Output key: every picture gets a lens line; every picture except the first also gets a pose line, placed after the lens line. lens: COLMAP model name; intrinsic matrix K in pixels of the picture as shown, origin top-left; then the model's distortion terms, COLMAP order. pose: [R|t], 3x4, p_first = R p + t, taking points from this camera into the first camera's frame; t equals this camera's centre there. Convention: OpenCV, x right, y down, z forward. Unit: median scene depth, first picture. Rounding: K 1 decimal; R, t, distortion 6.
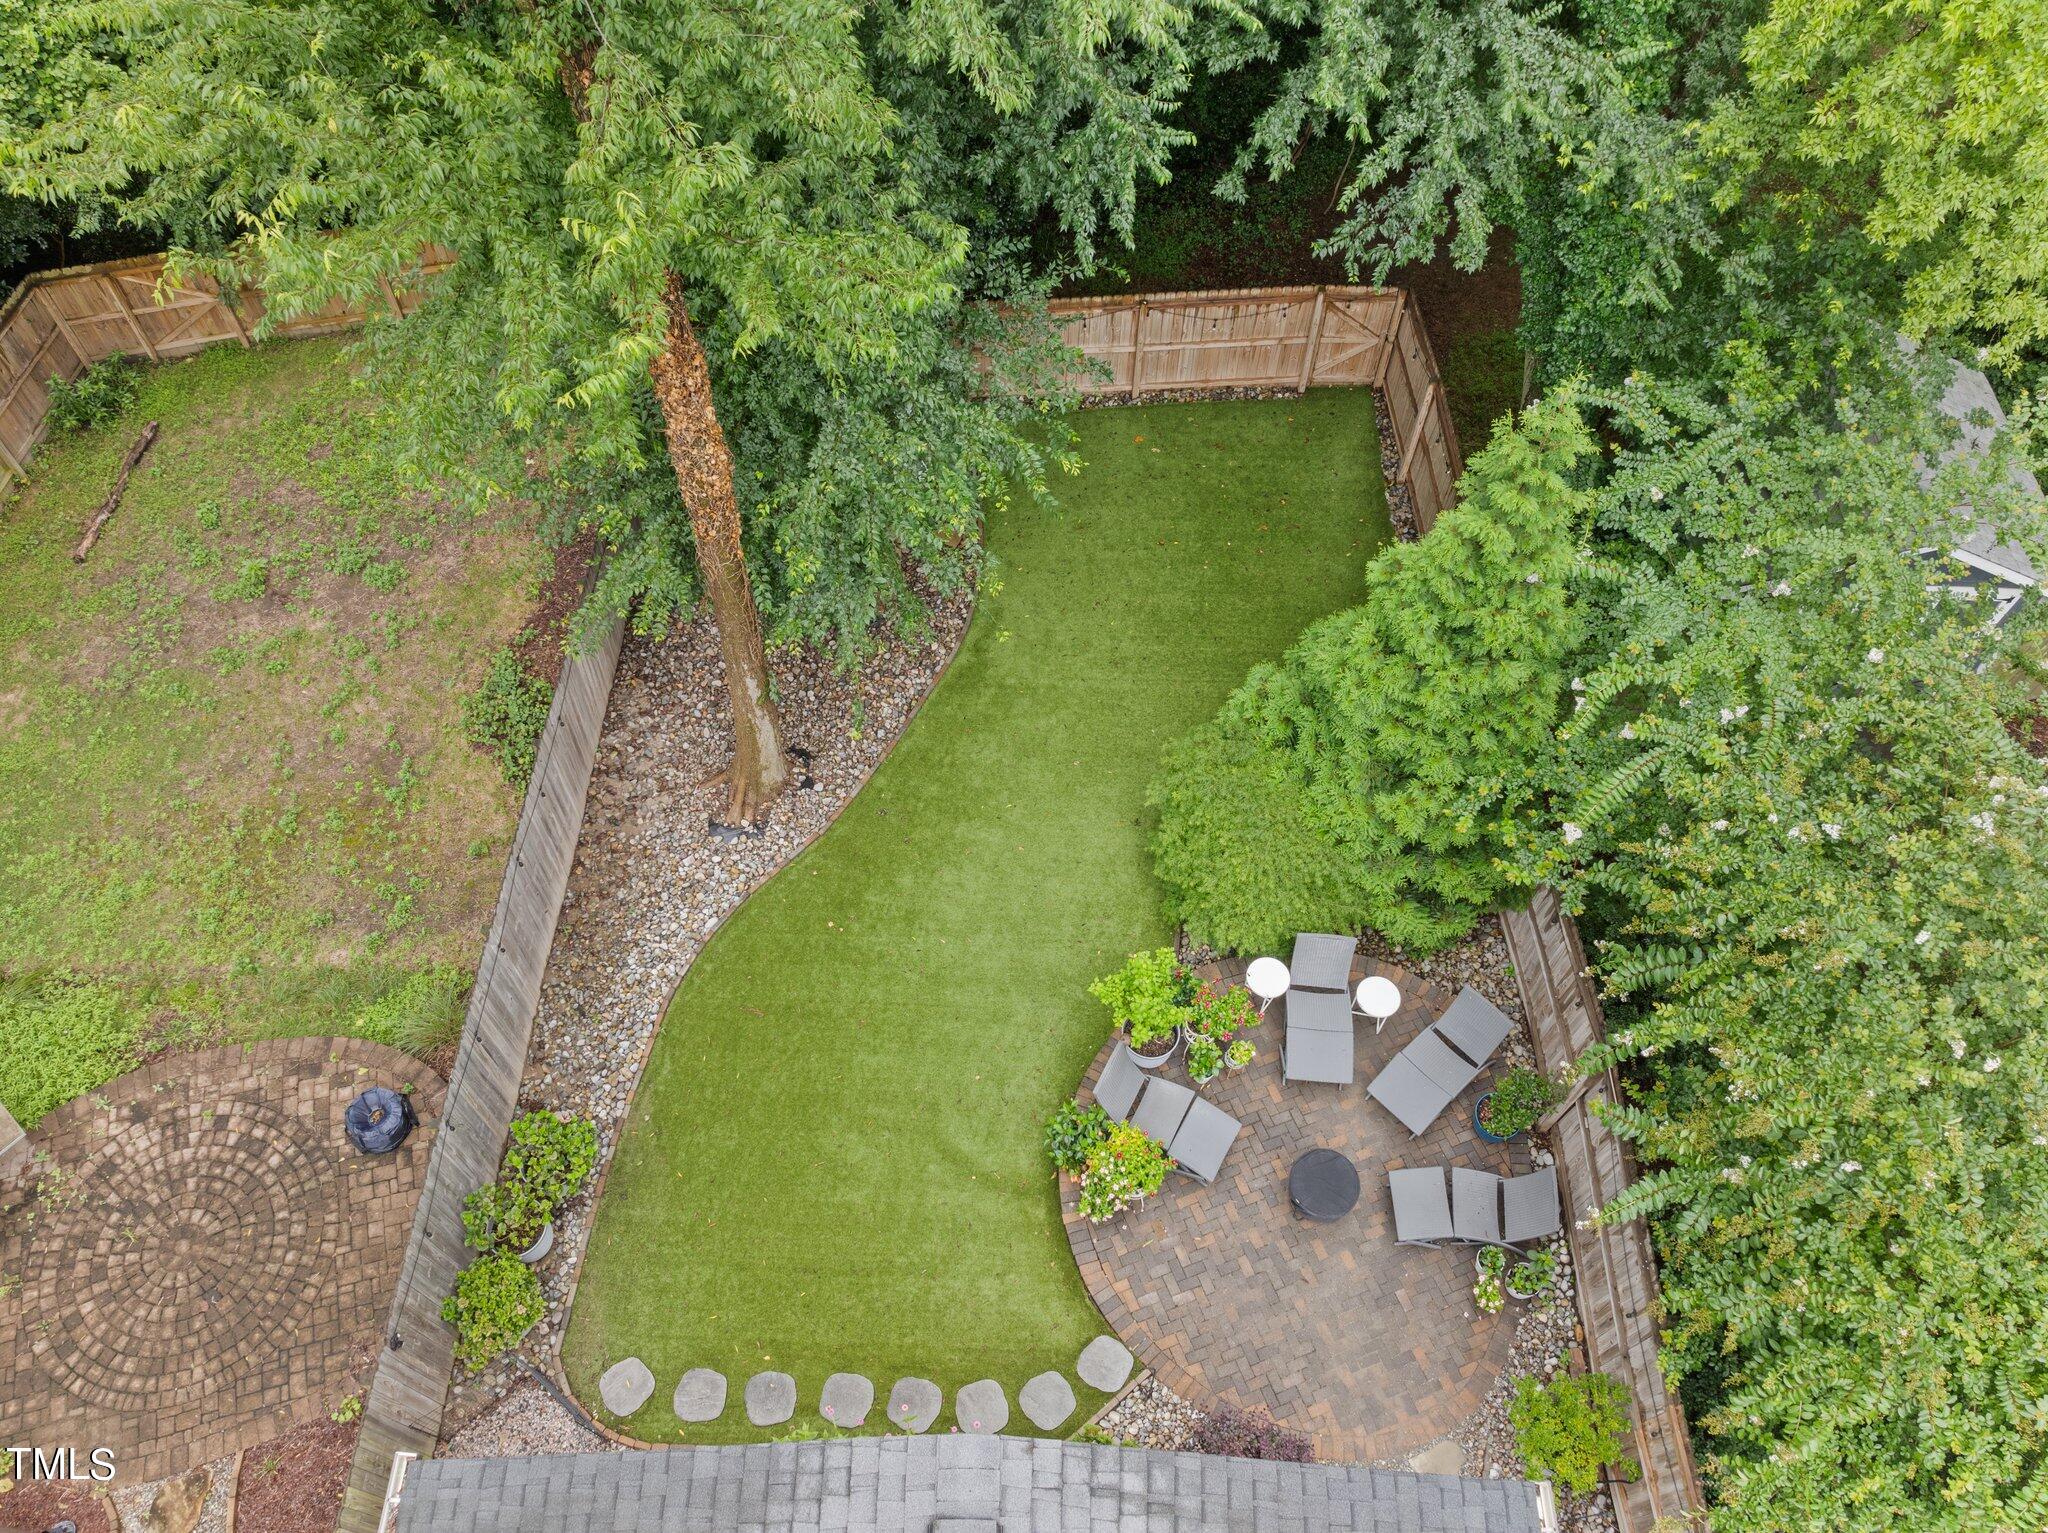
lens RADIAL K [[1430.7, 0, 1022.6], [0, 1430.7, 767.1], [0, 0, 1]] dist [-0.051628, -0.002206]
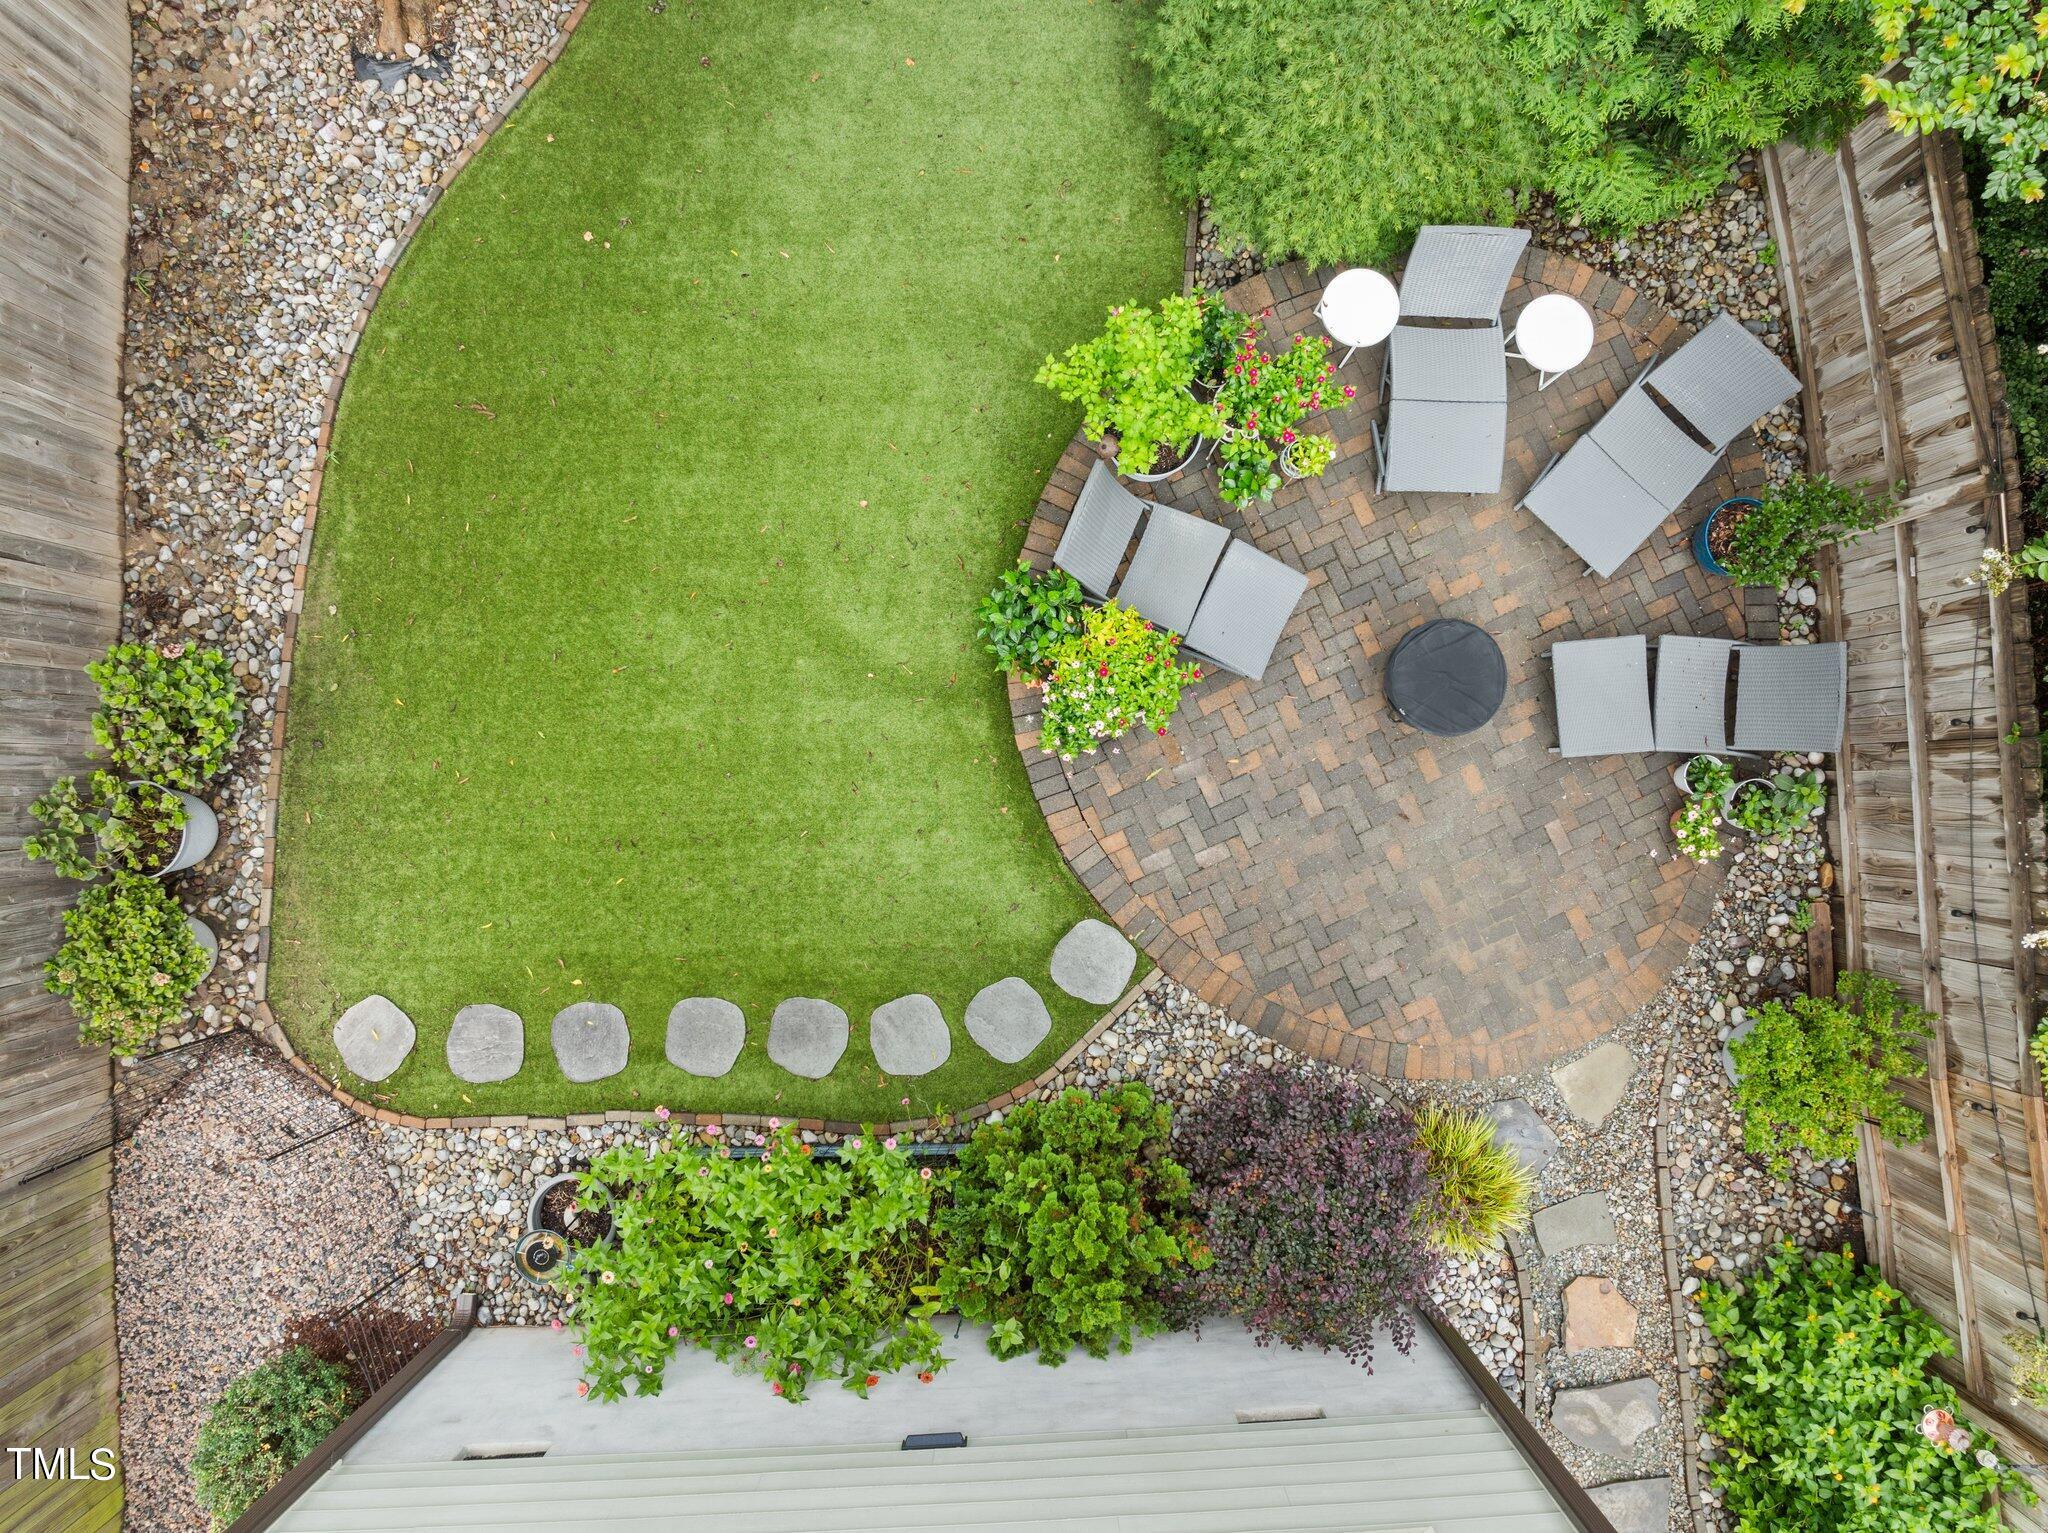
lens RADIAL K [[1452.6, 0, 1030.4], [0, 1452.6, 768.0], [0, 0, 1]] dist [-0.045341, 0.014720]
pose [[0.997734, -0.067162, -0.003950, 0.035425], [0.058789, 0.841788, 0.536598, -0.011528], [-0.032714, -0.535614, 0.843829, 0.451843]]
